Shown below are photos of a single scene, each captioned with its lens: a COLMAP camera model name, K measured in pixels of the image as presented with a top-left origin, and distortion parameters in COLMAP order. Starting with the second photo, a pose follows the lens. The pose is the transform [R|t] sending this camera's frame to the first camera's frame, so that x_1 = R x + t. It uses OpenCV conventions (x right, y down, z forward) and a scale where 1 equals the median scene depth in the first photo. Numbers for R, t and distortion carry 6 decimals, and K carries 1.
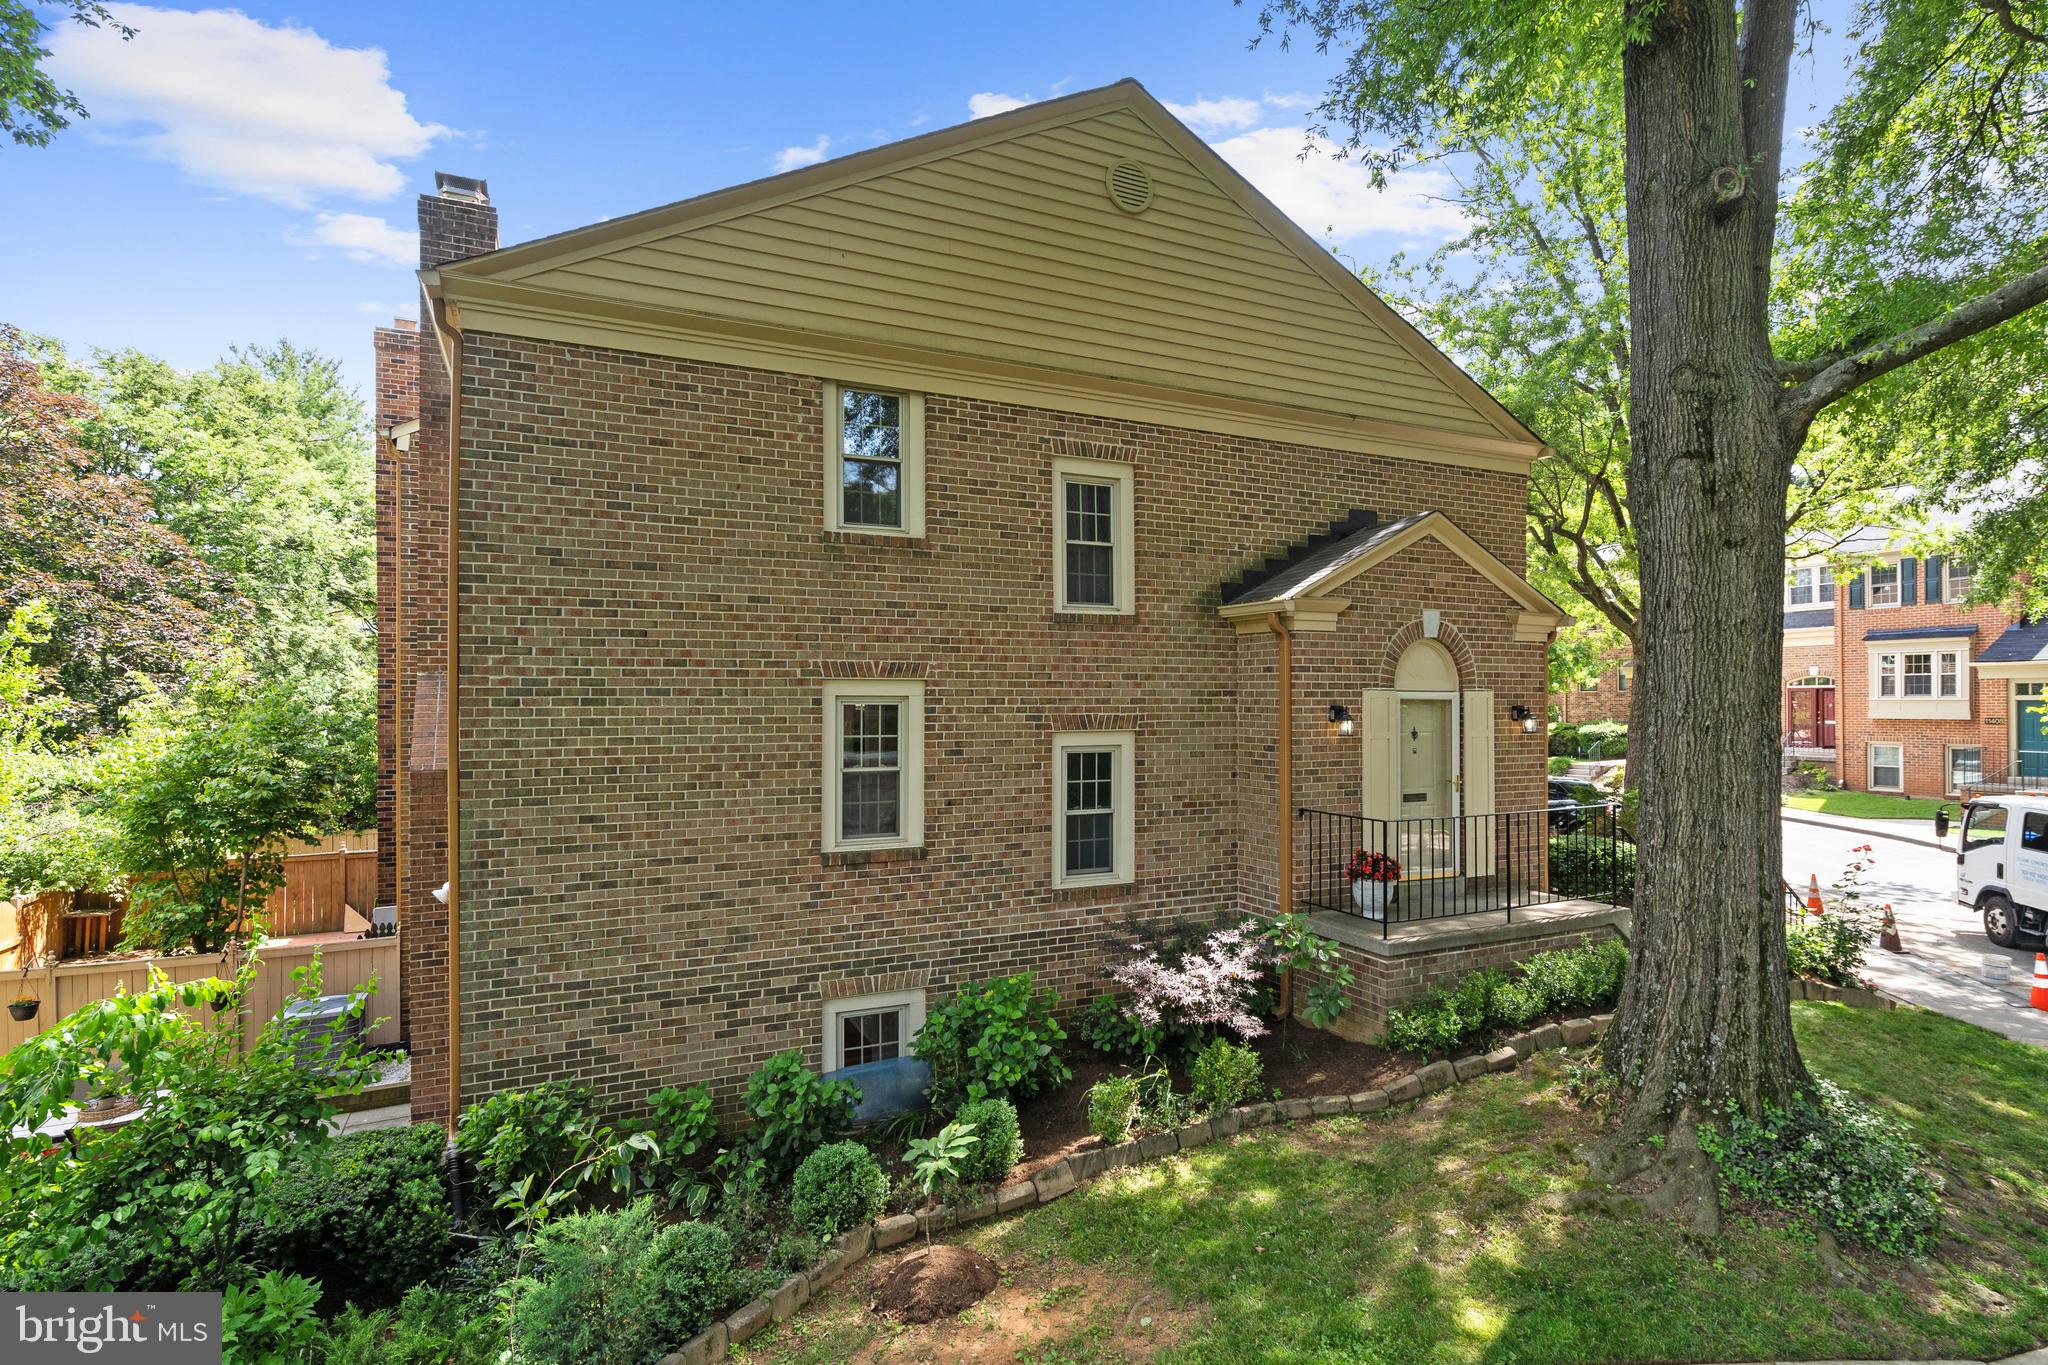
lens RADIAL K [[994.6, 0, 1024.0], [0, 994.6, 682.5], [0, 0, 1]] dist [0.000430, 0.000249]
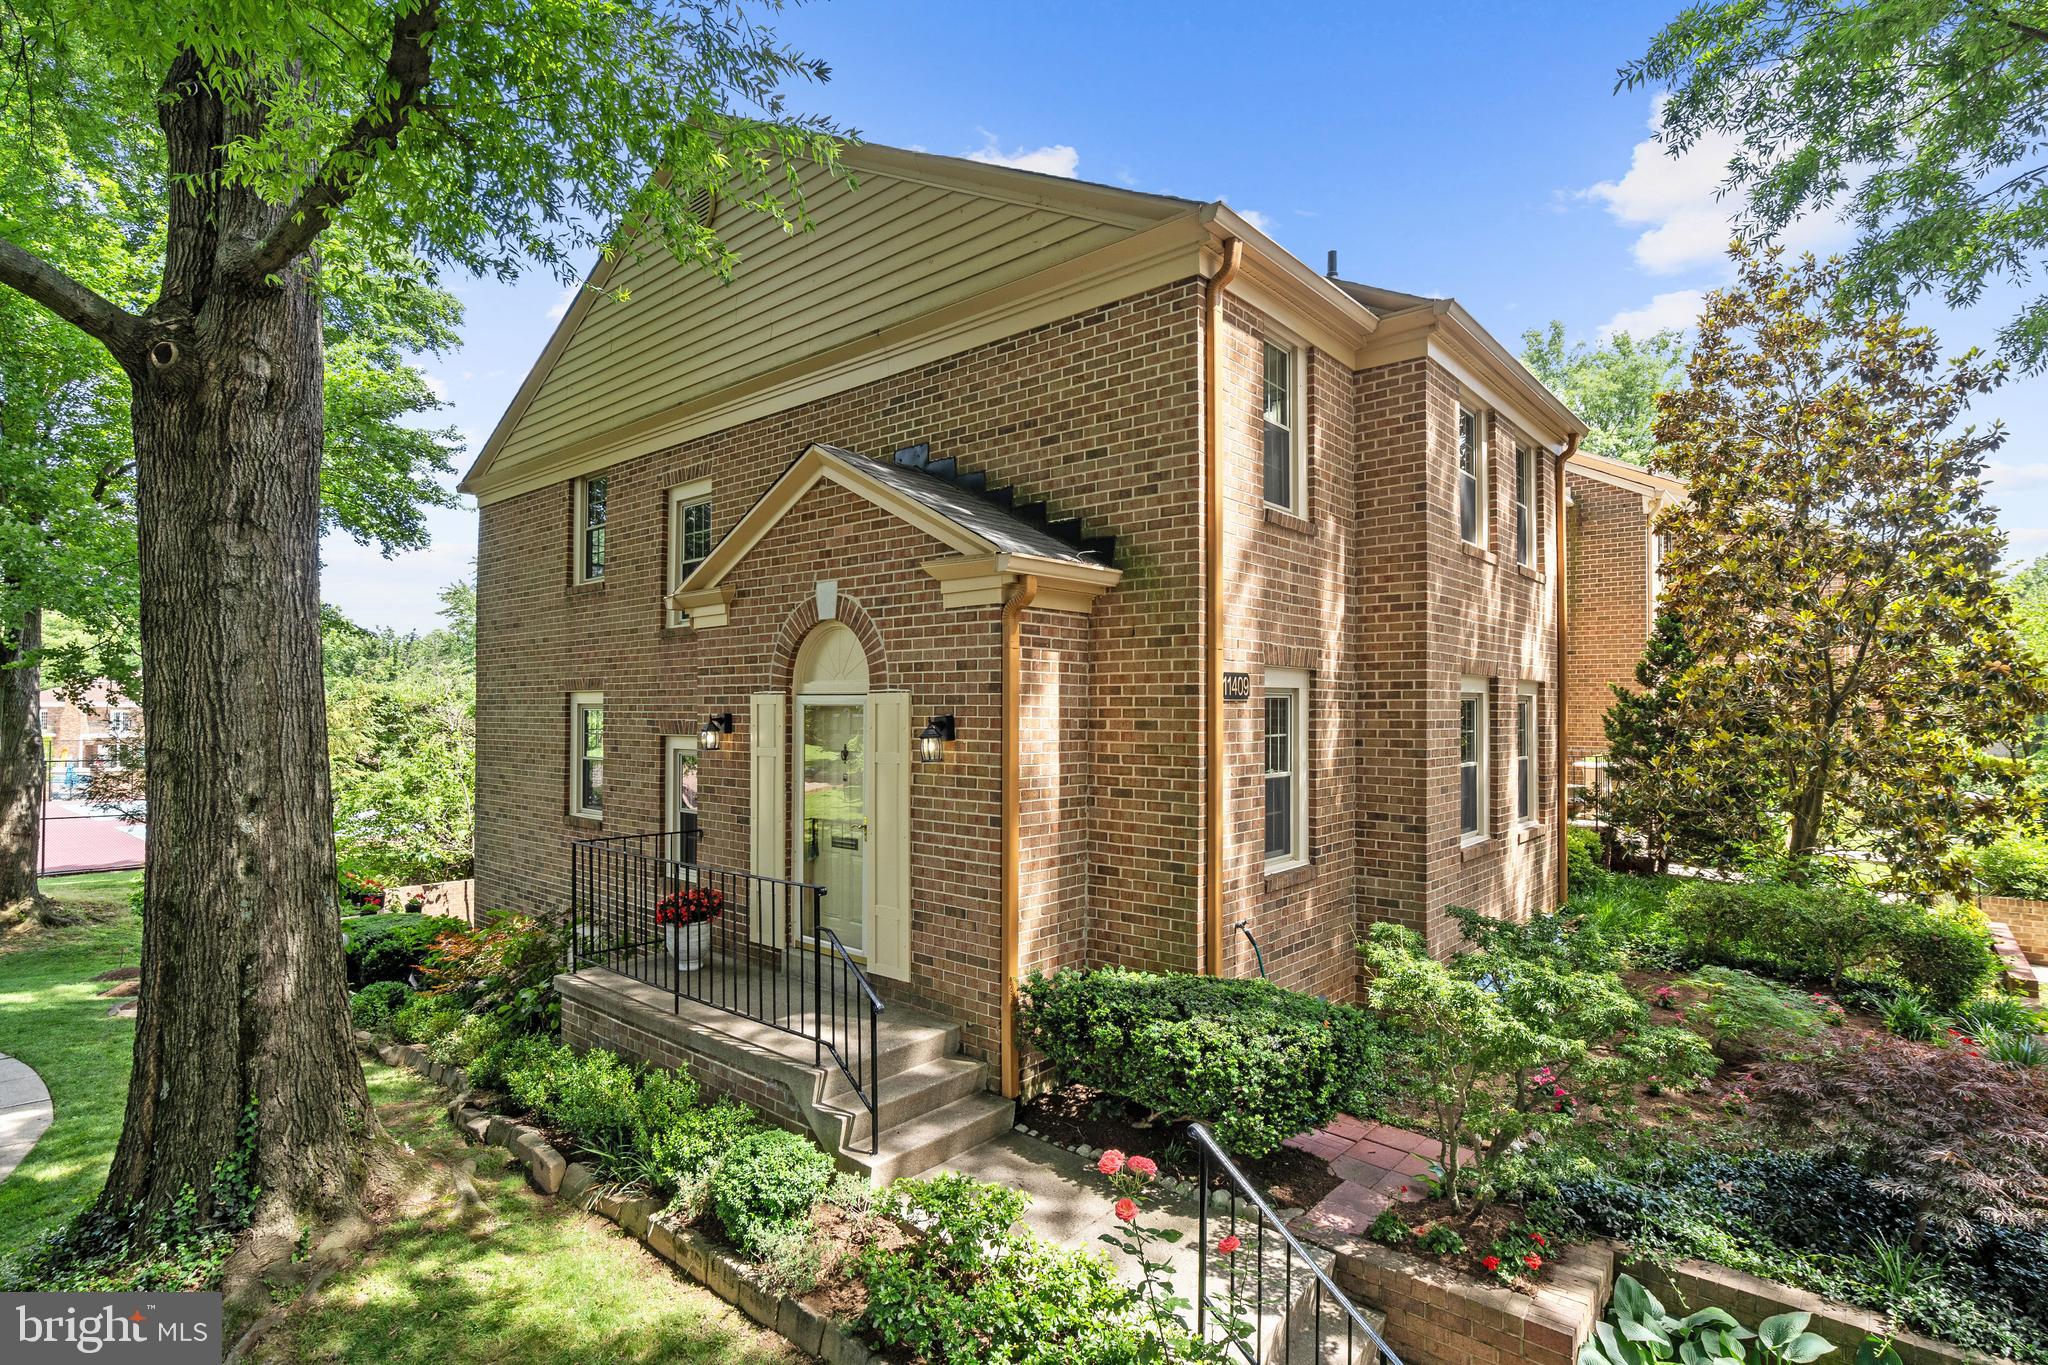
lens RADIAL K [[994.6, 0, 1024.0], [0, 994.6, 682.5], [0, 0, 1]] dist [0.000430, 0.000249]
pose [[0.408716, -0.021633, -0.912405, 1.095185], [0.018502, 0.999710, -0.015415, 0.013671], [0.912474, -0.010581, 0.408998, 0.817513]]
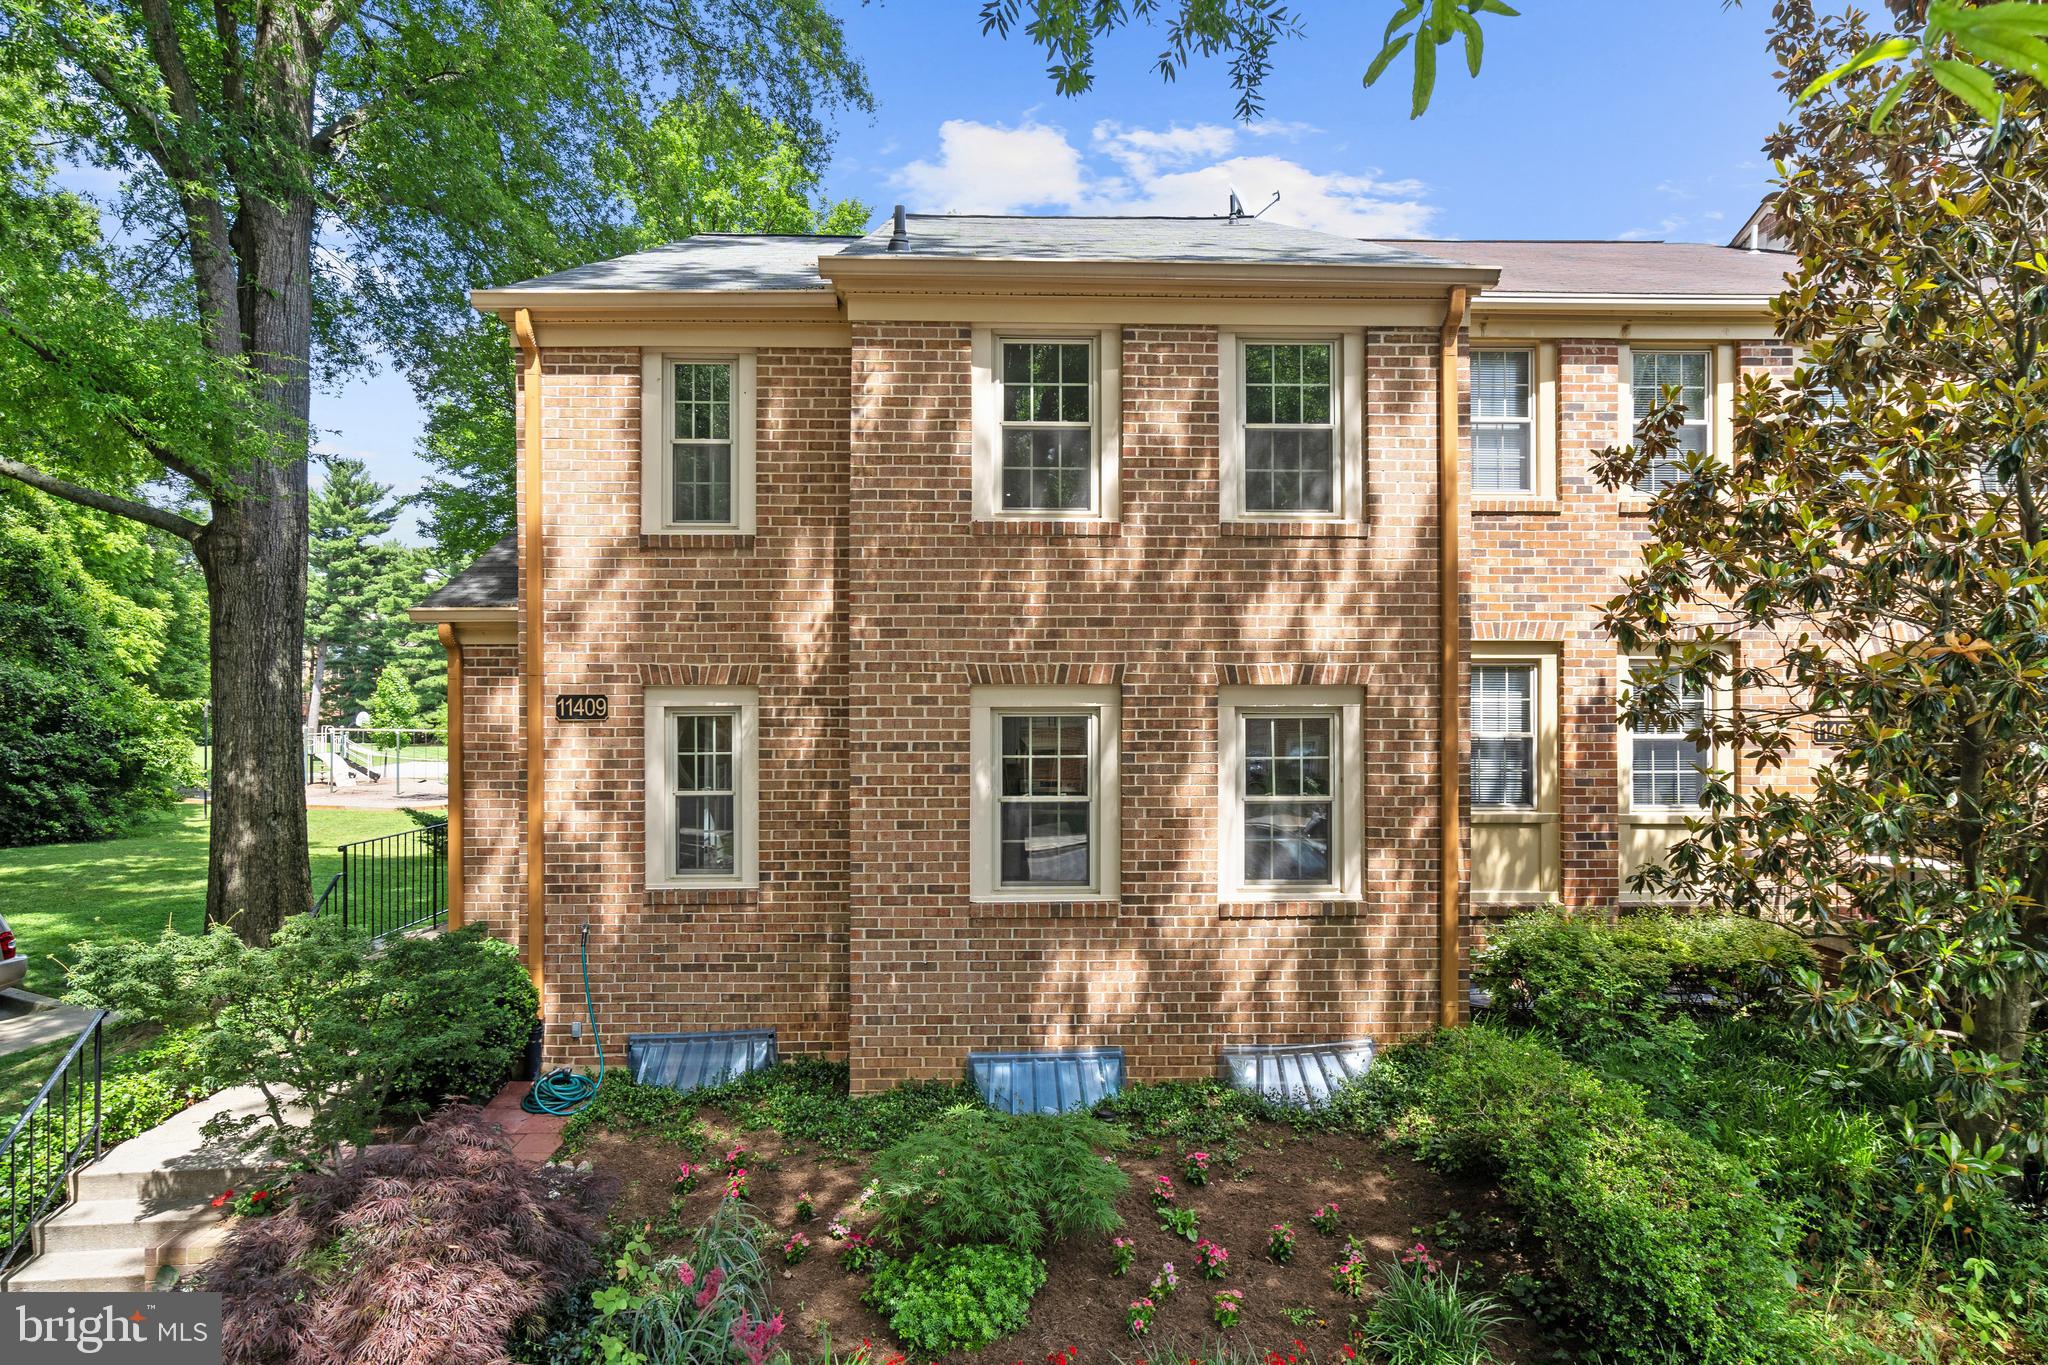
lens RADIAL K [[1057.0, 0, 1024.0], [0, 1057.0, 682.5], [0, 0, 1]] dist [-0.003075, -0.000163]
pose [[-0.382966, -0.008936, -0.923719, 1.131213], [0.024320, 0.999509, -0.019752, 0.013600], [0.923442, -0.030029, -0.382561, 1.765358]]
